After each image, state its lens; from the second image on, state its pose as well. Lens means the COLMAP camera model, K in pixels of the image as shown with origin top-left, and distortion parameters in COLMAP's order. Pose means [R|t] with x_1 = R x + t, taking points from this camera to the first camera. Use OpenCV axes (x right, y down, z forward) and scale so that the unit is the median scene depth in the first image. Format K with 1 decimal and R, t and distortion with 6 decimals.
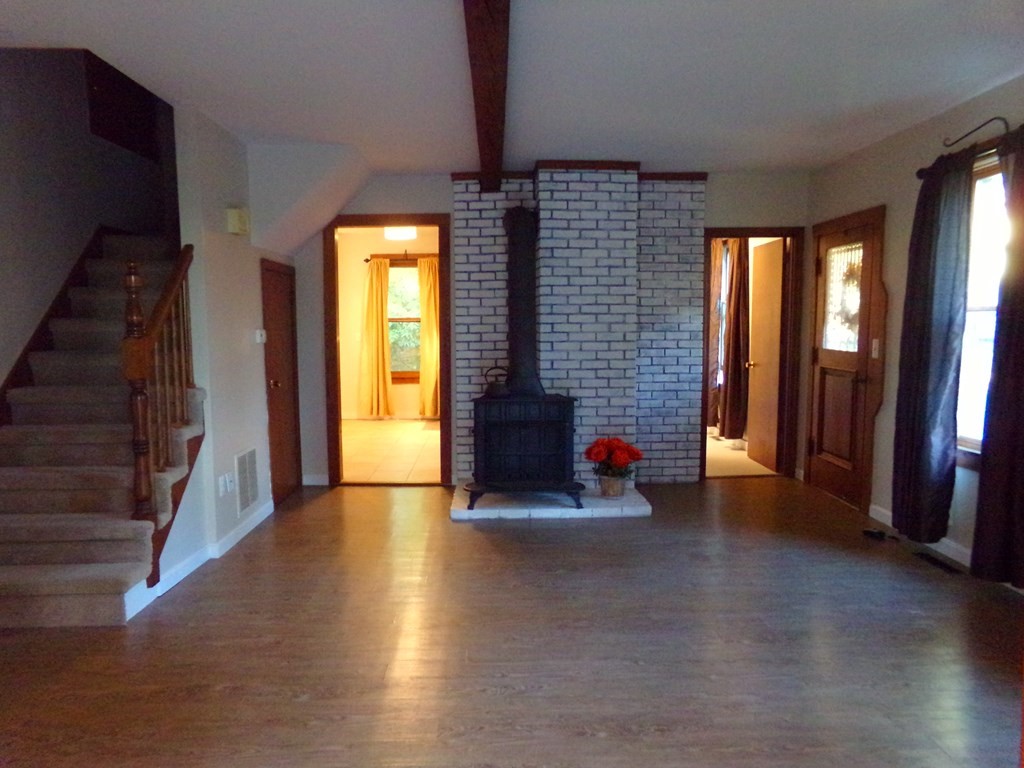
lens RADIAL K [[714.8, 0, 512.0], [0, 714.8, 384.0], [0, 0, 1]] dist [-0.121950, 0.210333]
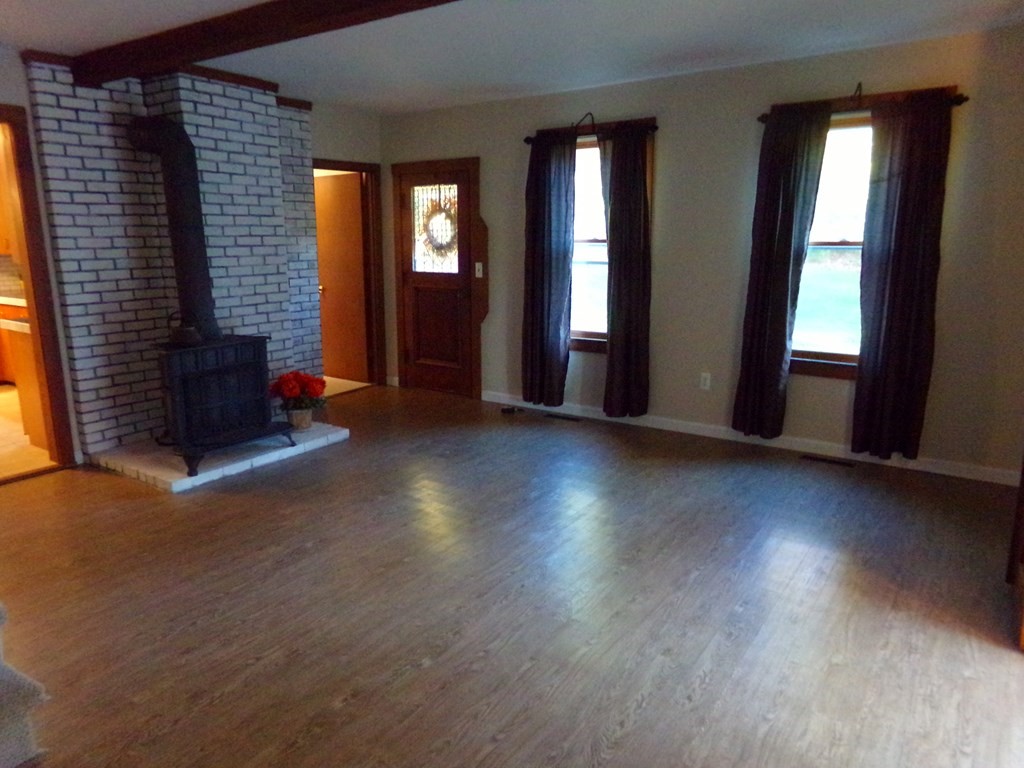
lens RADIAL K [[696.8, 0, 512.0], [0, 696.8, 384.0], [0, 0, 1]] dist [0.010077, 0.009682]
pose [[0.593907, -0.167306, 0.786945, -0.434315], [0.073395, 0.985327, 0.154092, -0.034901], [-0.801179, -0.033759, 0.597472, 0.159101]]
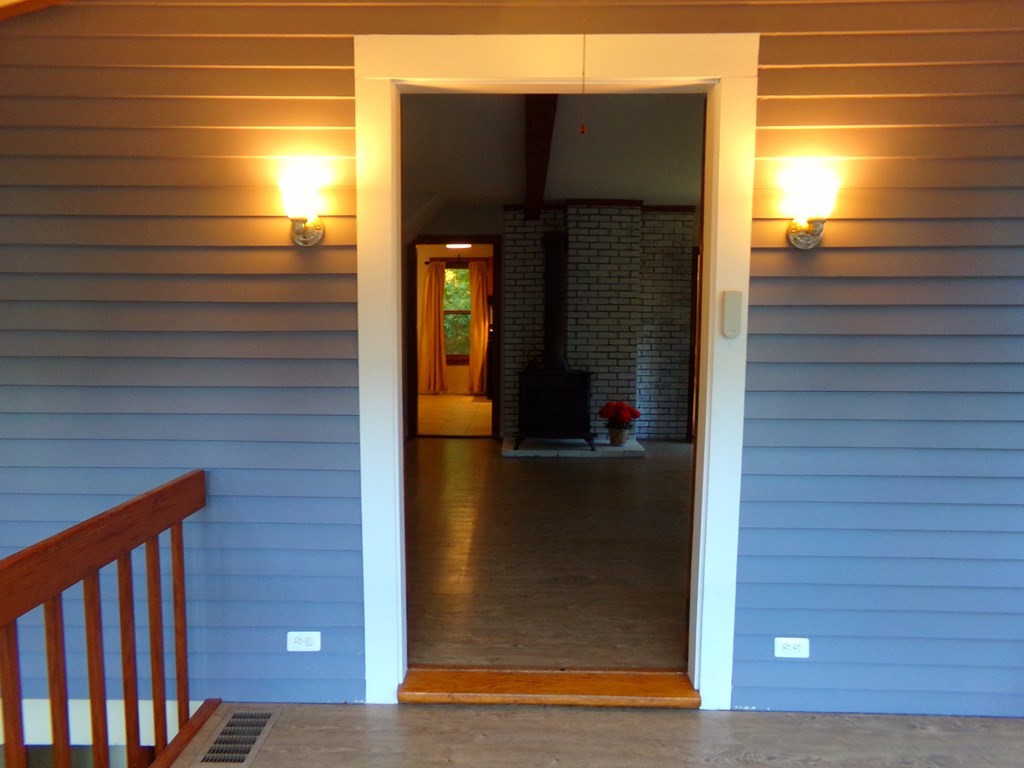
lens RADIAL K [[714.8, 0, 512.0], [0, 714.8, 384.0], [0, 0, 1]] dist [-0.121950, 0.210333]
pose [[0.998926, 0.015159, -0.043794, -0.005283], [-0.014539, 0.999790, 0.014429, 0.023020], [0.044004, -0.013777, 0.998936, -0.368542]]
